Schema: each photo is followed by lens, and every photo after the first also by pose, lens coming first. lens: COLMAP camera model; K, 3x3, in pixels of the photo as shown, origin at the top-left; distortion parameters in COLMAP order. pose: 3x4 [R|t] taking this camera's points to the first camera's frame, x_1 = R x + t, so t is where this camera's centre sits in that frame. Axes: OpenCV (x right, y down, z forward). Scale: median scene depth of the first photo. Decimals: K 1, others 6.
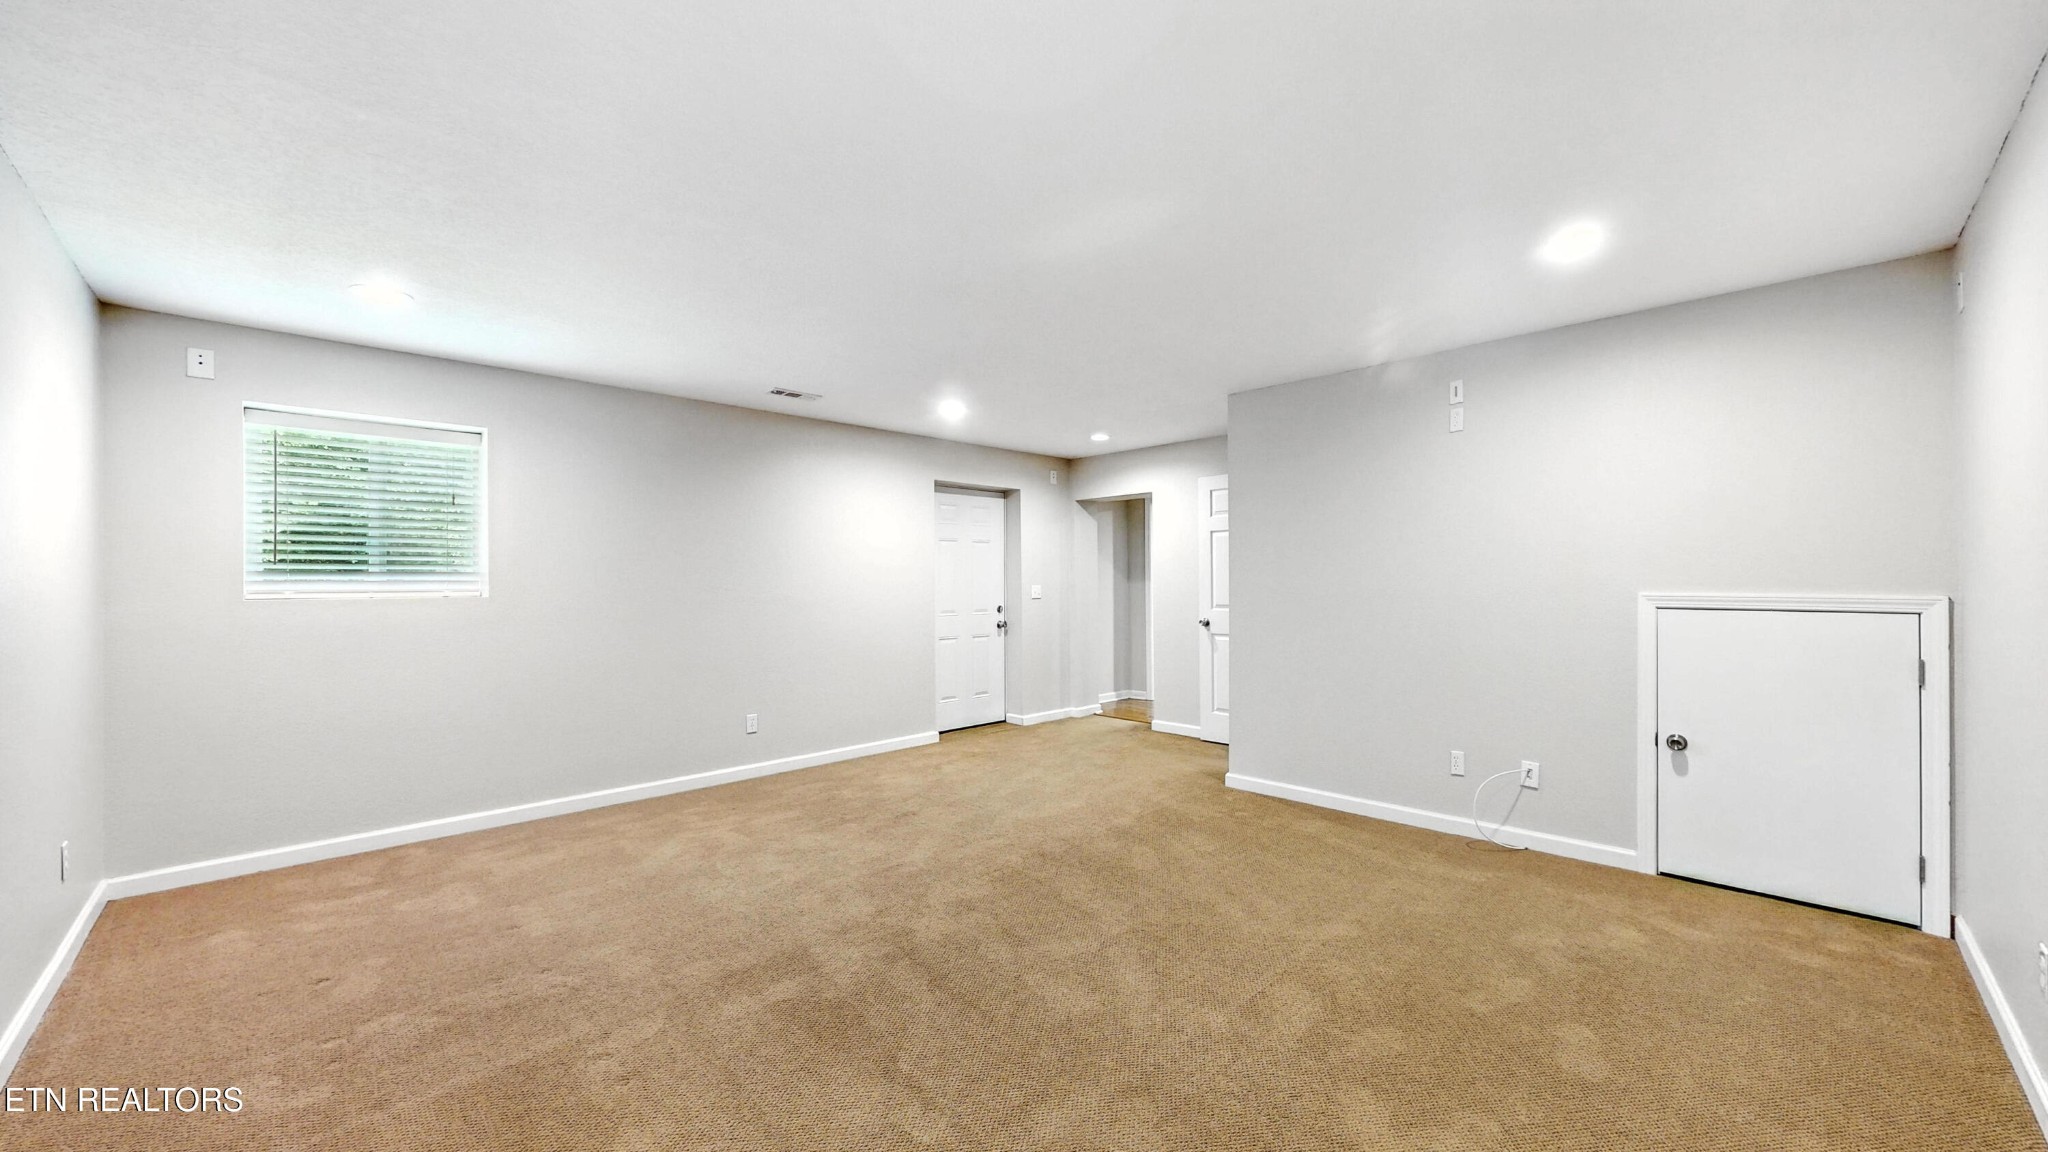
lens RADIAL K [[768.6, 0, 1025.0], [0, 768.6, 573.5], [0, 0, 1]] dist [0.005945, 0.000741]
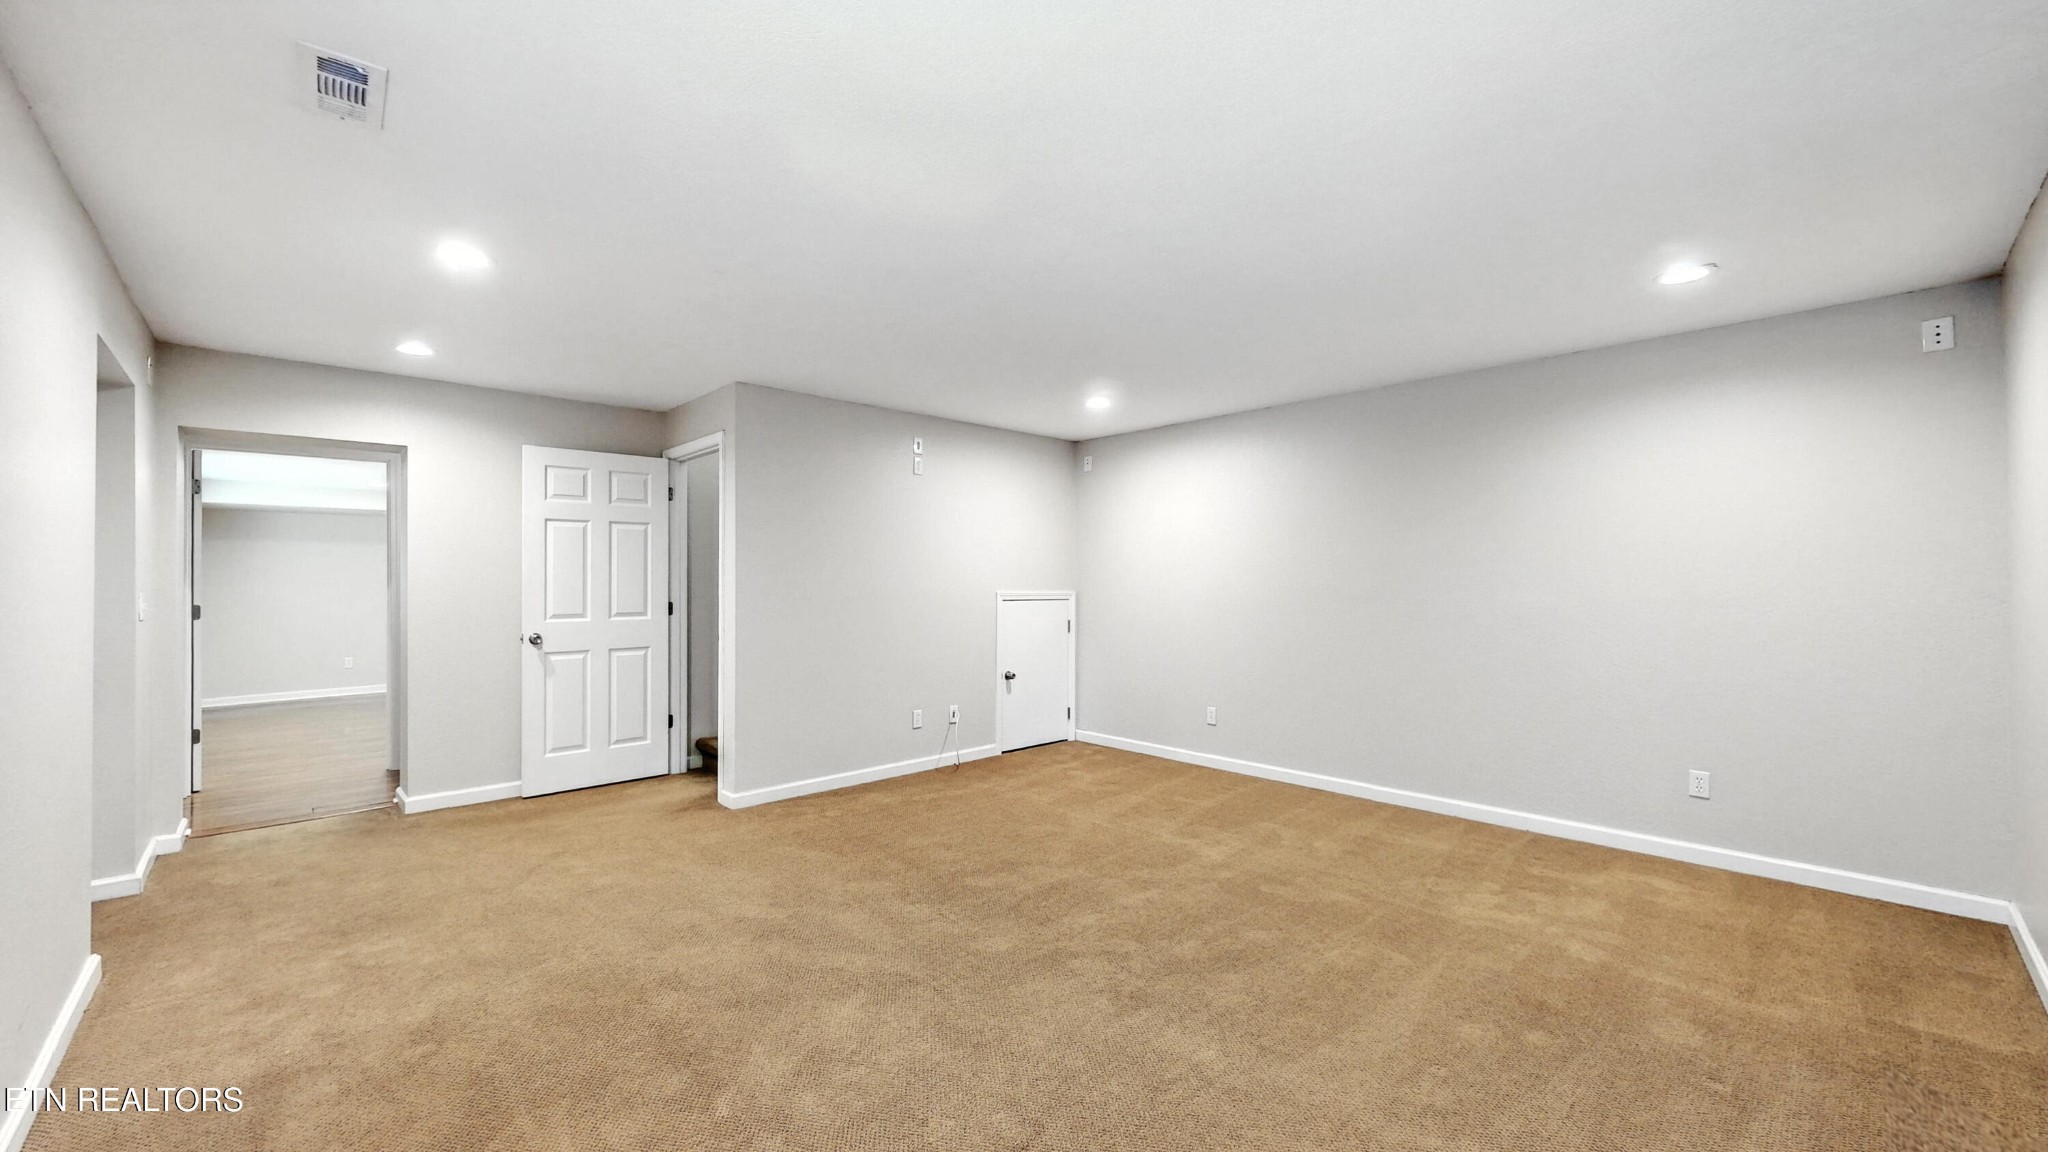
lens RADIAL K [[768.6, 0, 1025.0], [0, 768.6, 587.8], [0, 0, 1]] dist [0.005945, 0.000741]
pose [[0.024407, 0.000540, 0.999702, -0.786165], [-0.010541, 0.999944, -0.000283, 0.013338], [-0.999647, -0.010531, 0.024412, 0.781279]]
